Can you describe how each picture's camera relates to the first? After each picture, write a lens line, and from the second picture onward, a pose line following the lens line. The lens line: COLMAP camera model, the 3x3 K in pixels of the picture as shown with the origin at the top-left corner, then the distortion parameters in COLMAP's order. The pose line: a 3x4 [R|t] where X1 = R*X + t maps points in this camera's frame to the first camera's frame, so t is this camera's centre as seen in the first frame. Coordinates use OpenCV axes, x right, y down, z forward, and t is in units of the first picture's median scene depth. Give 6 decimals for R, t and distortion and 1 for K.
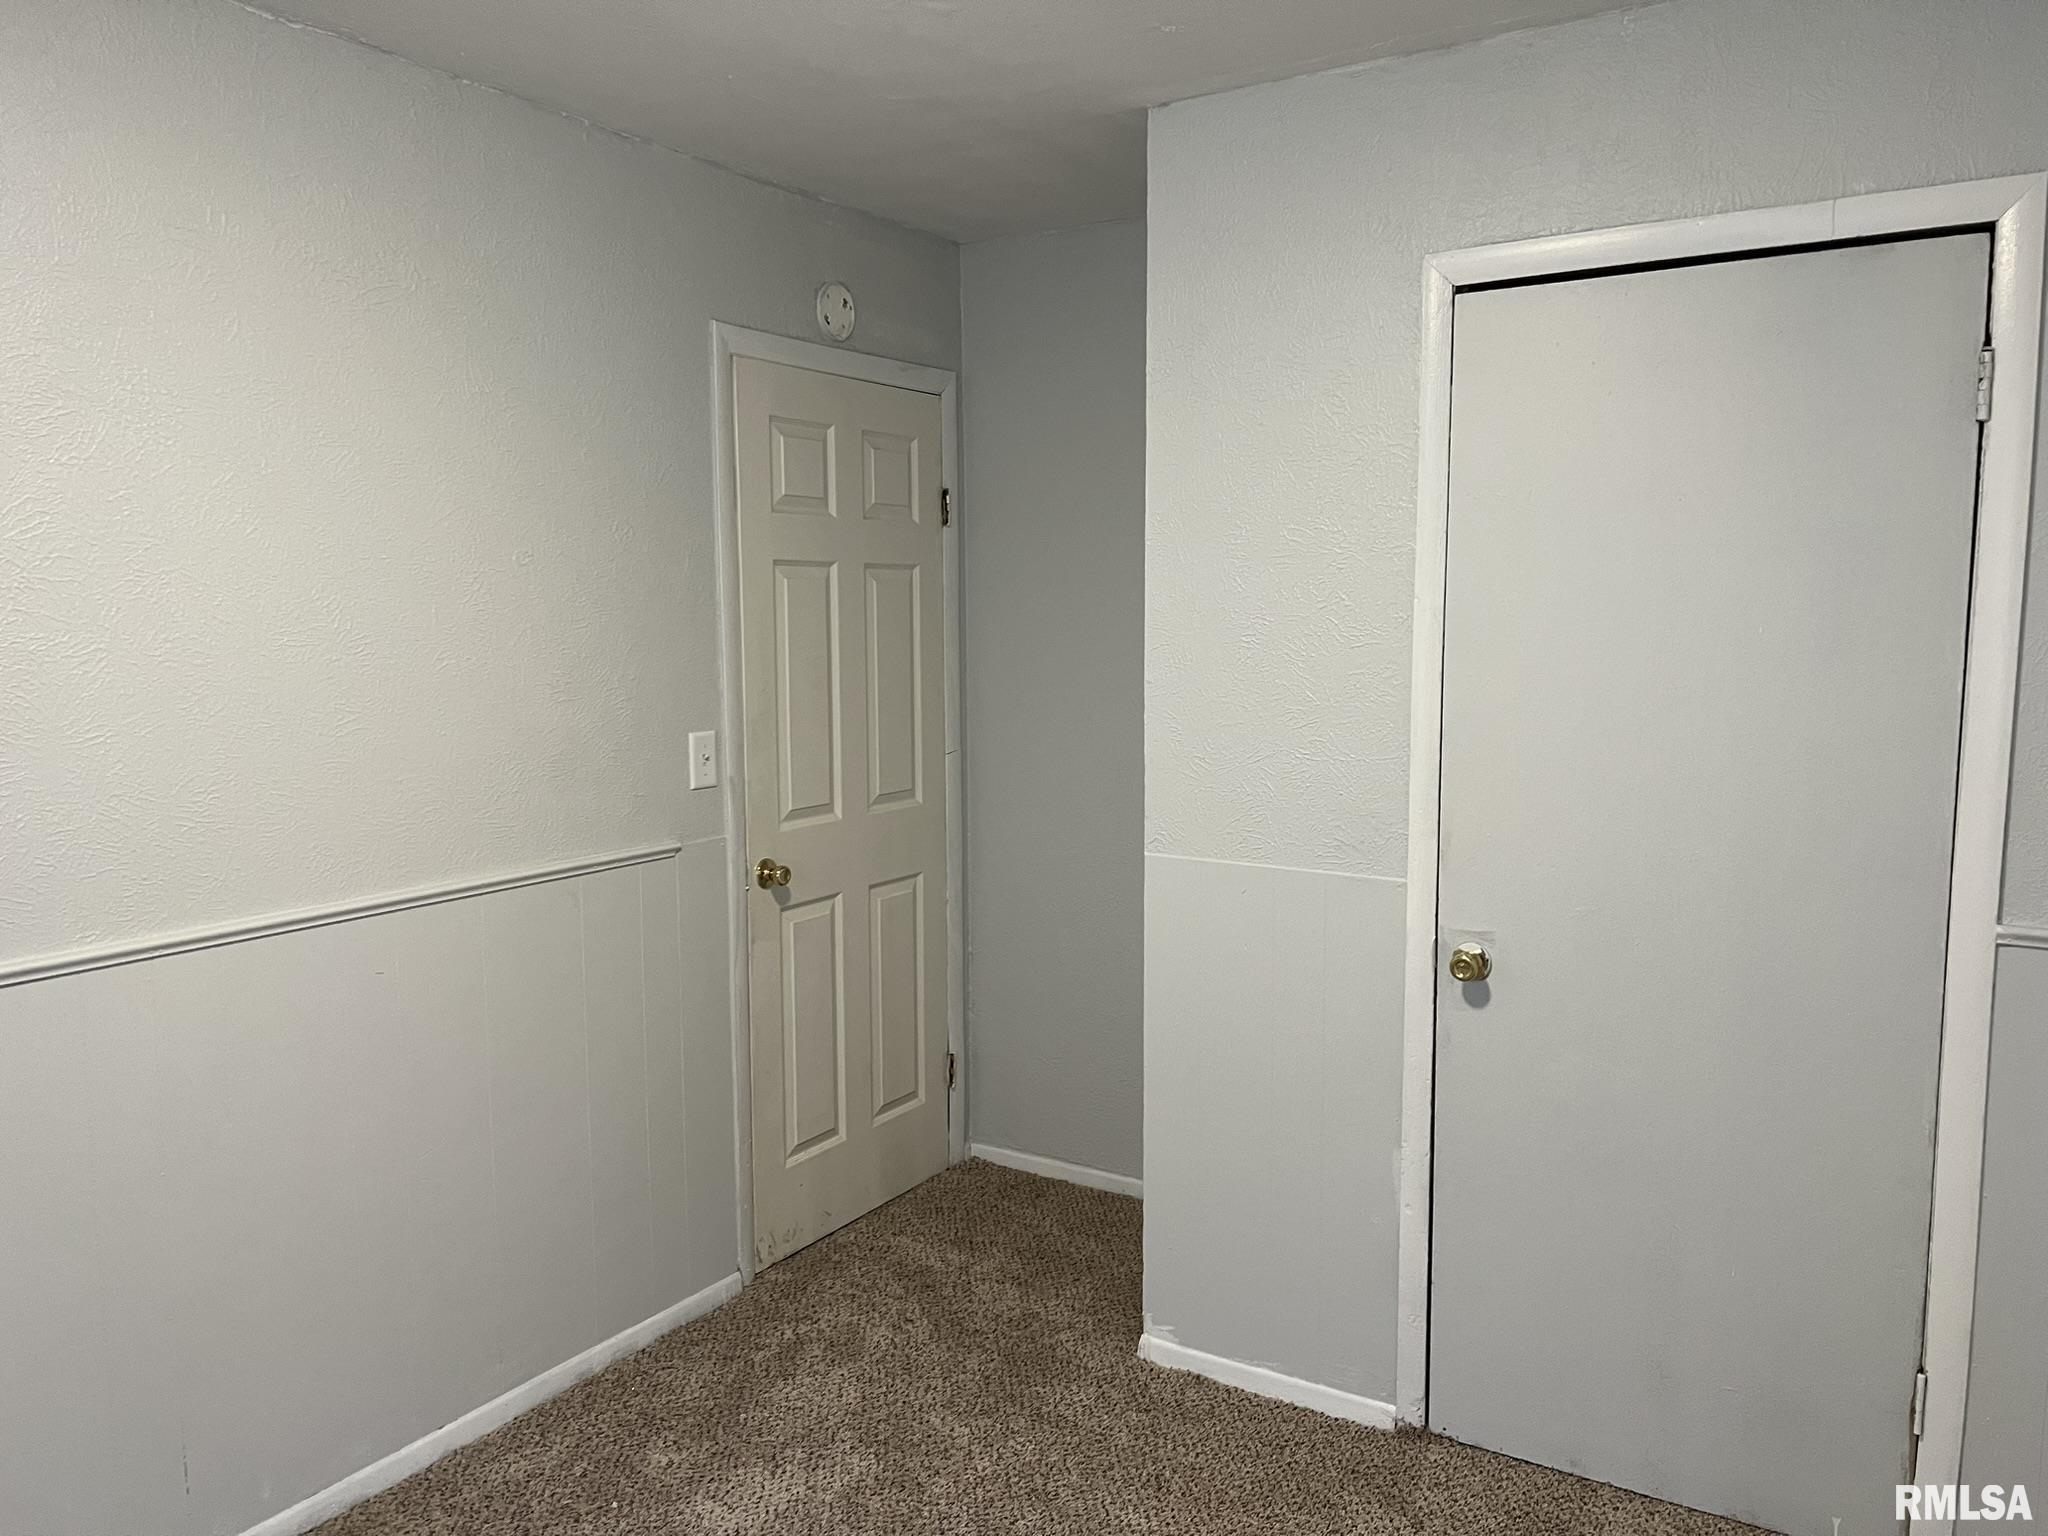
lens RADIAL K [[1519.3, 0, 1024.0], [0, 1519.3, 768.0], [0, 0, 1]] dist [0.012716, -0.039569]
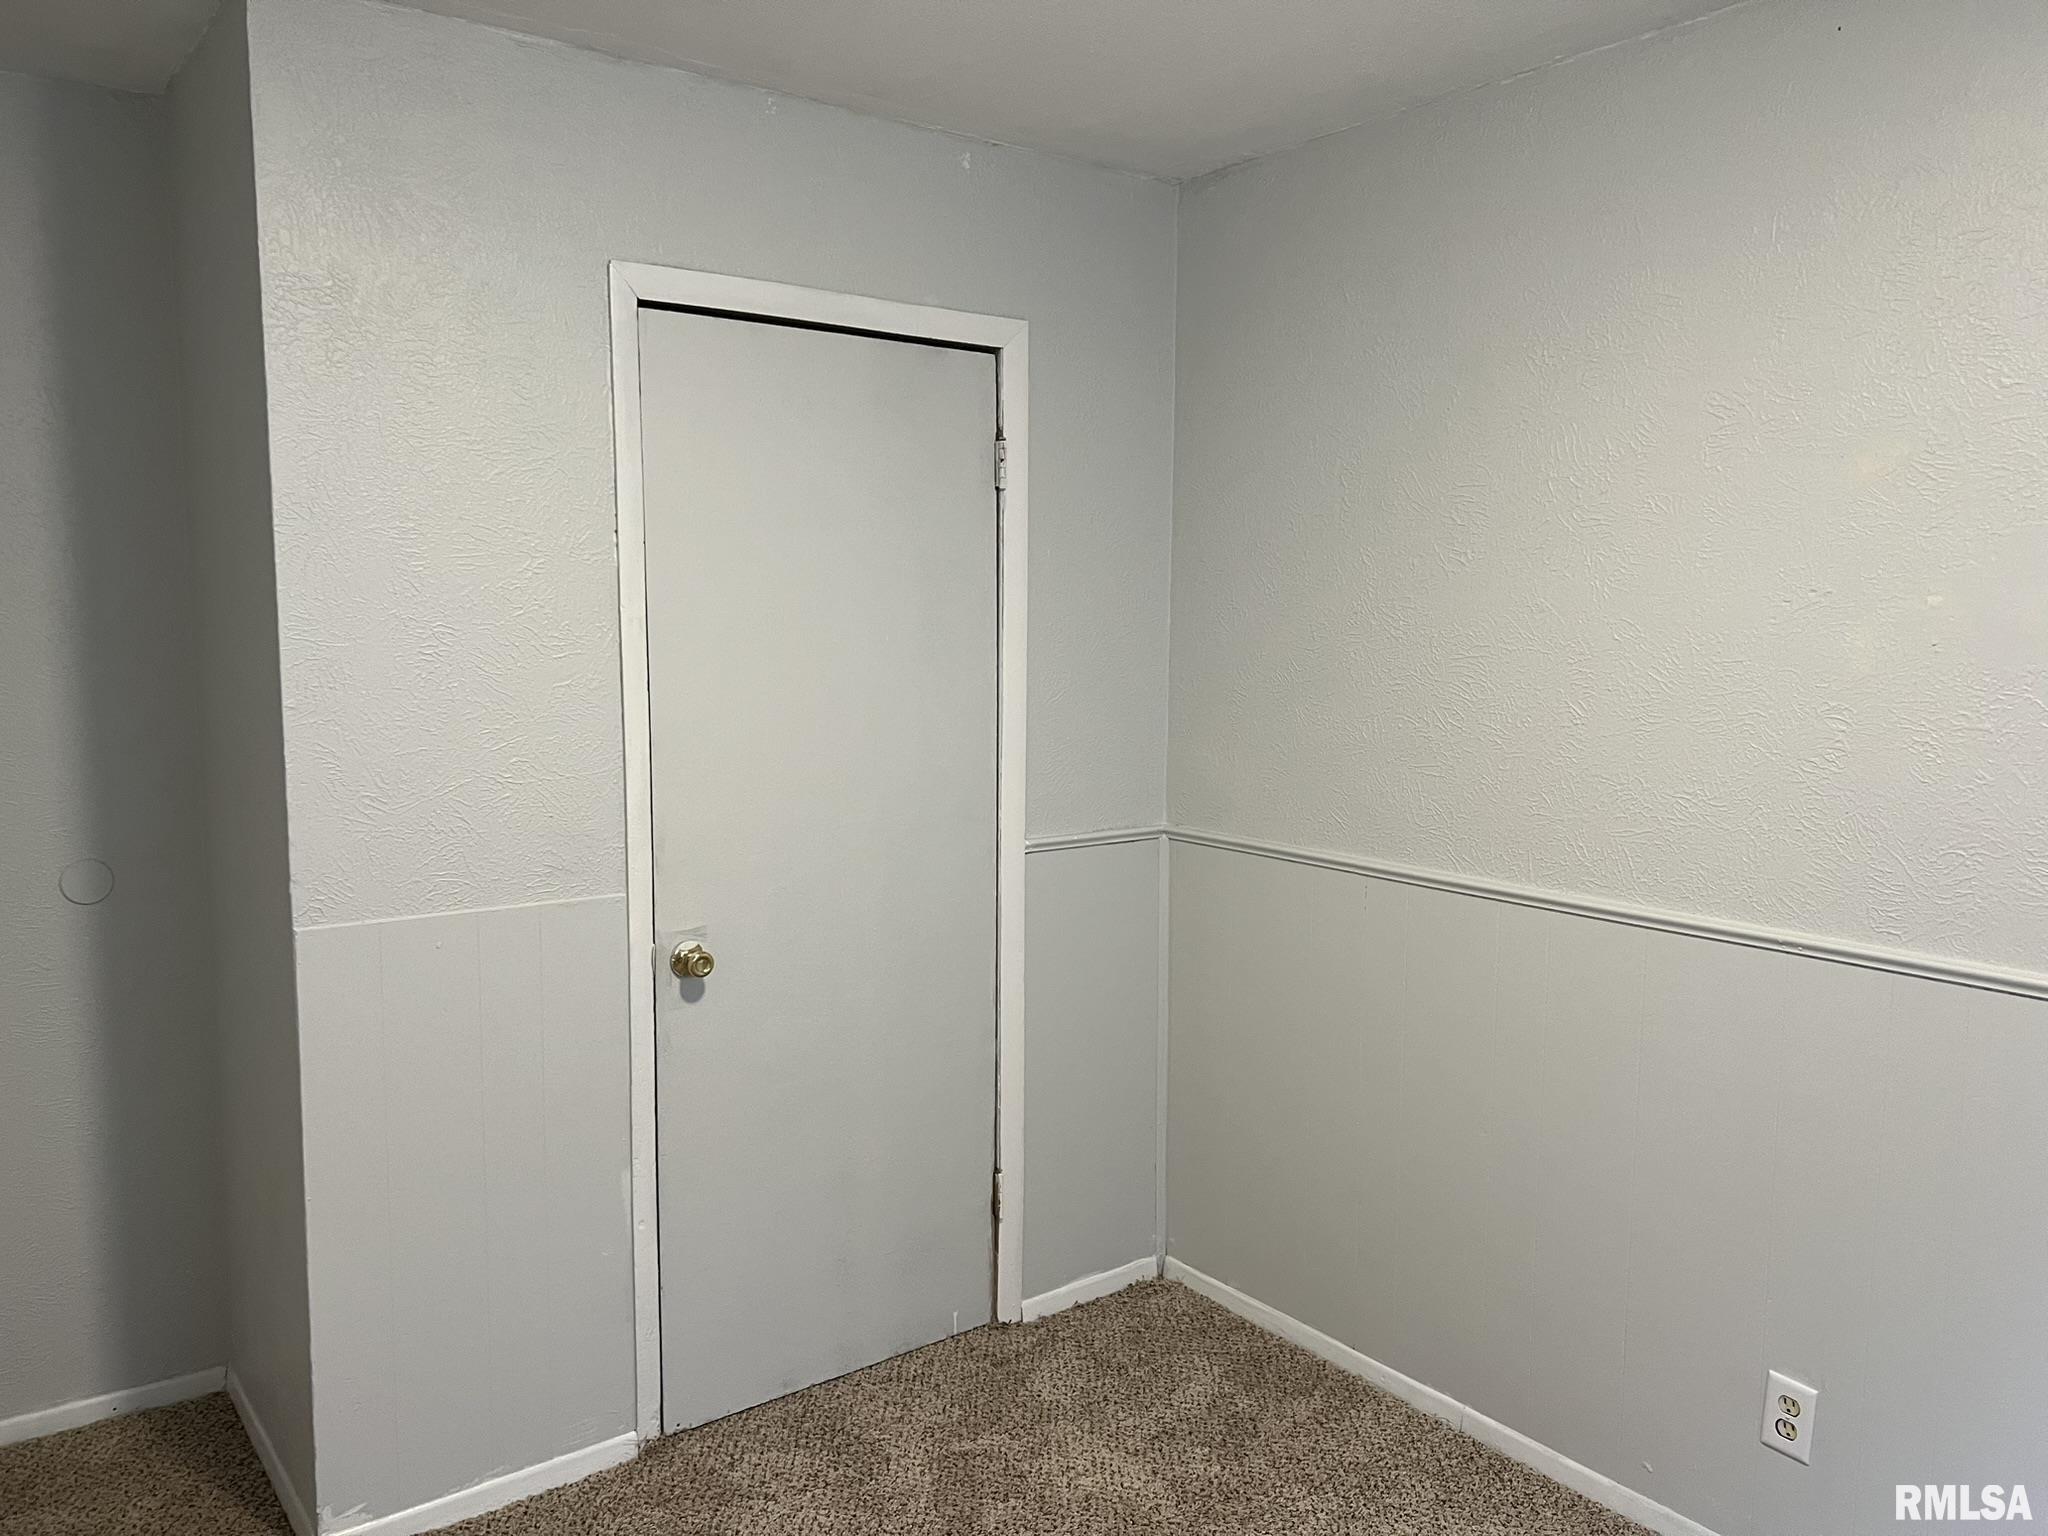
lens RADIAL K [[1519.3, 0, 1024.0], [0, 1519.3, 768.0], [0, 0, 1]] dist [0.012716, -0.039569]
pose [[0.323997, -0.084737, 0.942256, -0.591926], [0.095130, 0.993851, 0.056666, -0.038575], [-0.941263, 0.071277, 0.330066, 0.432194]]
